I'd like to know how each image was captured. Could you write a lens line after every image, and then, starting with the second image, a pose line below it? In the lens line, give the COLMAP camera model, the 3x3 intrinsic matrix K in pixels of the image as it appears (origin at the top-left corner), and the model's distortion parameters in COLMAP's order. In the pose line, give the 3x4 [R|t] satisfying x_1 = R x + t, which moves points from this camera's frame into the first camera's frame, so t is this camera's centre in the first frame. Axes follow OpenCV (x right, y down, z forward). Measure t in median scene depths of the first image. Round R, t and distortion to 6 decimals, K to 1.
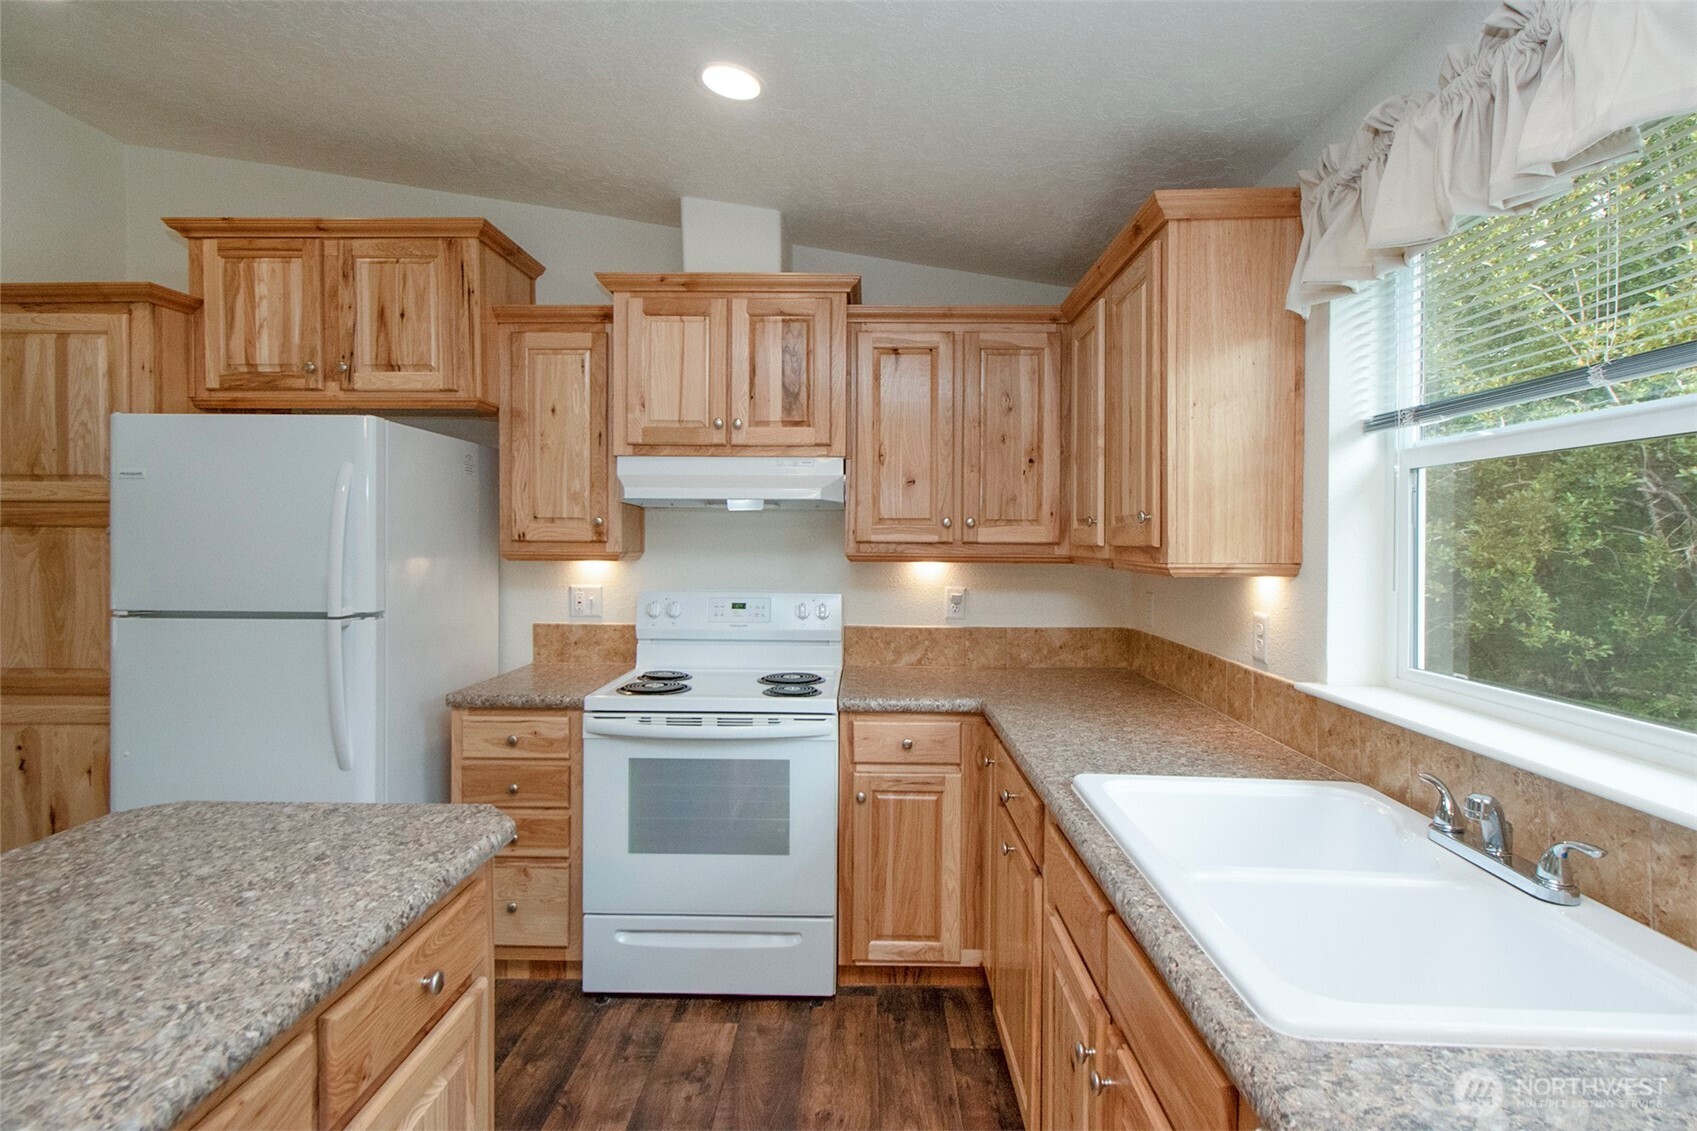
lens RADIAL K [[795.4, 0, 847.1], [0, 795.4, 559.5], [0, 0, 1]] dist [0.002307, 0.000122]
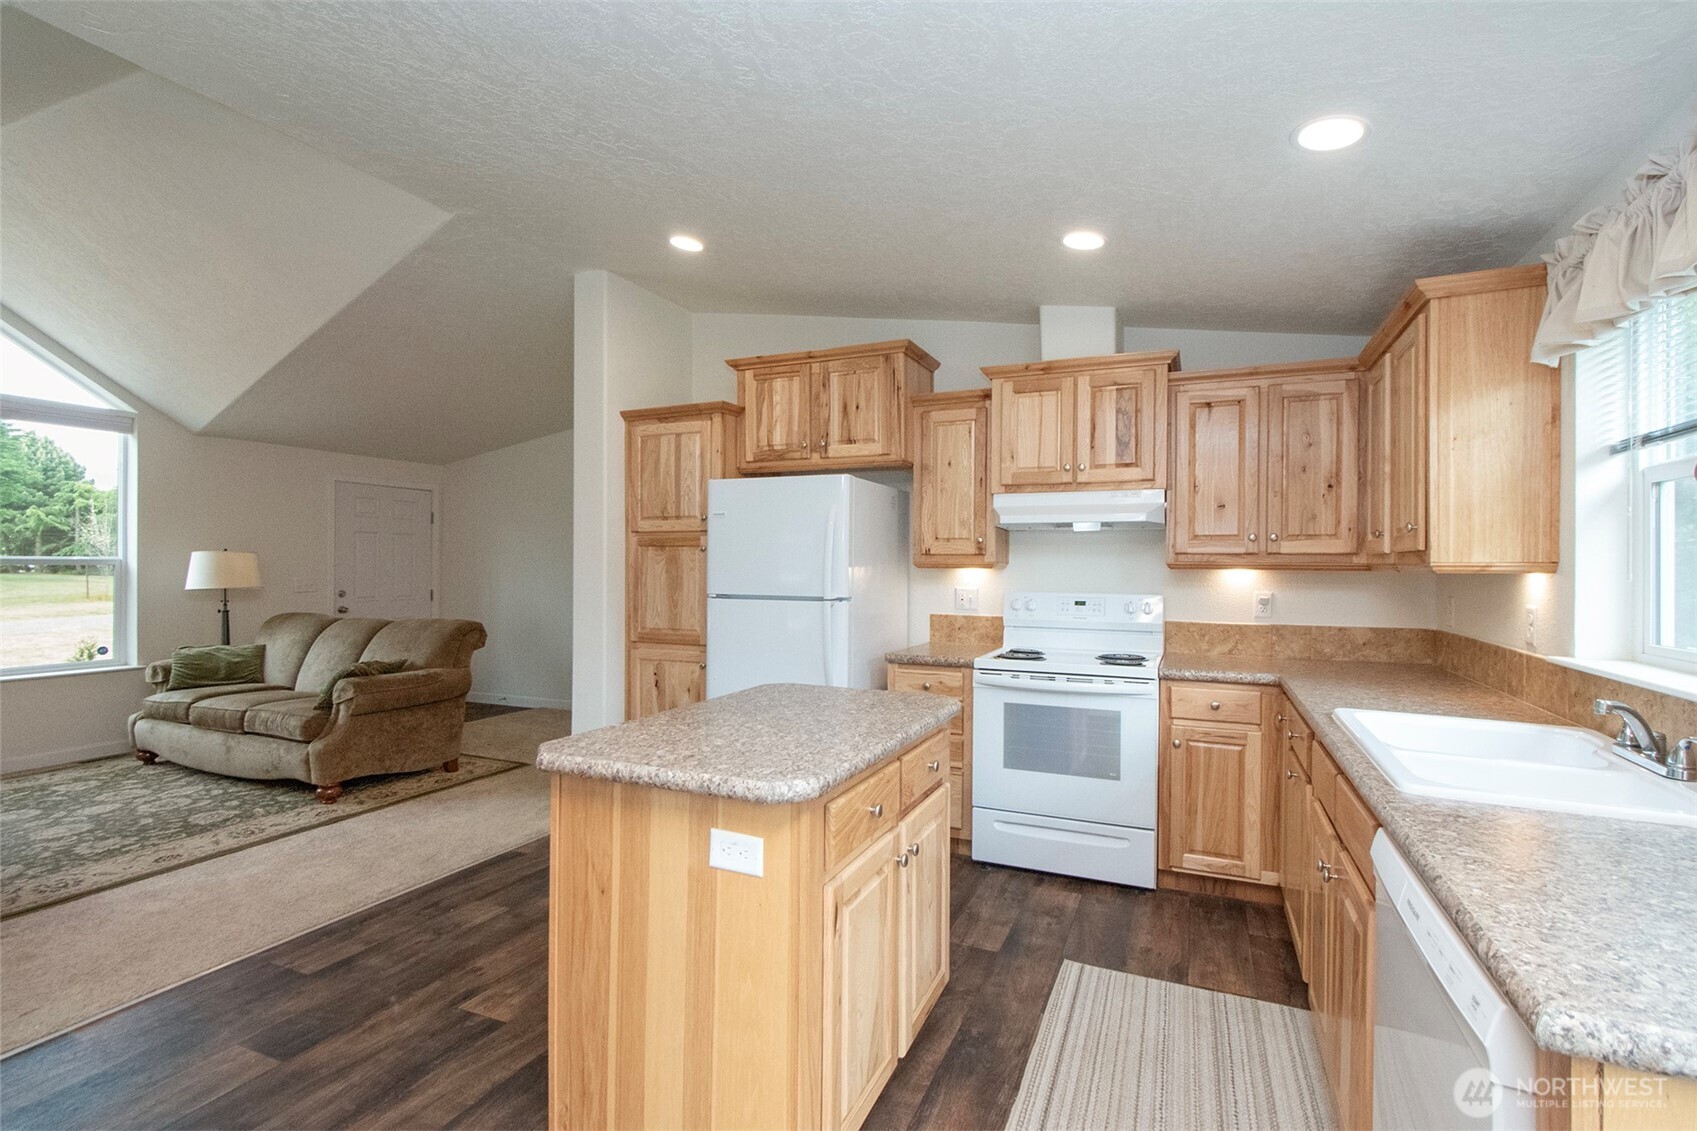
lens RADIAL K [[753.8, 0, 875.5], [0, 753.8, 571.4], [0, 0, 1]] dist [0.000982, -0.000069]
pose [[0.928844, 0.003297, -0.370457, 0.014616], [-0.011375, 0.999743, -0.019623, 0.039581], [0.370297, 0.022440, 0.928642, -0.348261]]
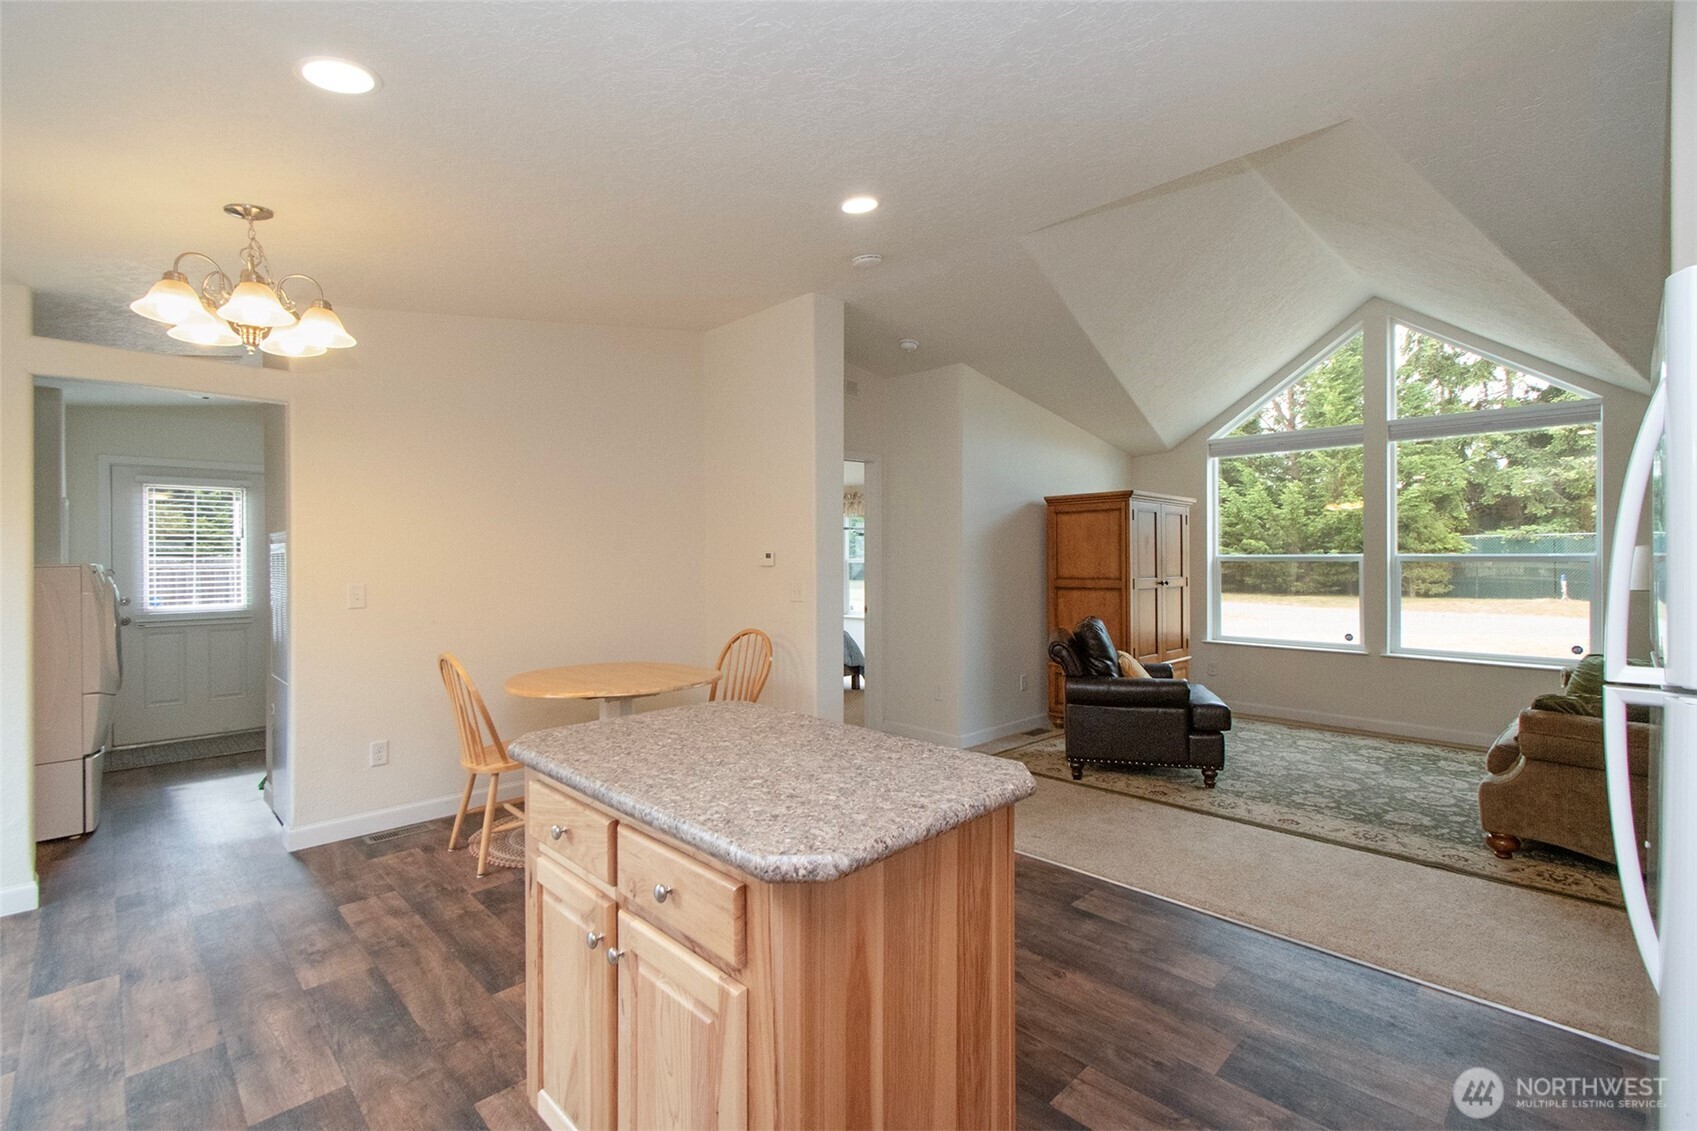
lens RADIAL K [[743.9, 0, 848.5], [0, 743.9, 565.5], [0, 0, 1]] dist [0.000842, -0.000005]
pose [[-0.706415, 0.007644, -0.707757, 0.043496], [-0.011458, 0.999687, 0.022233, -0.005084], [0.707705, 0.023815, -0.706106, 0.874305]]
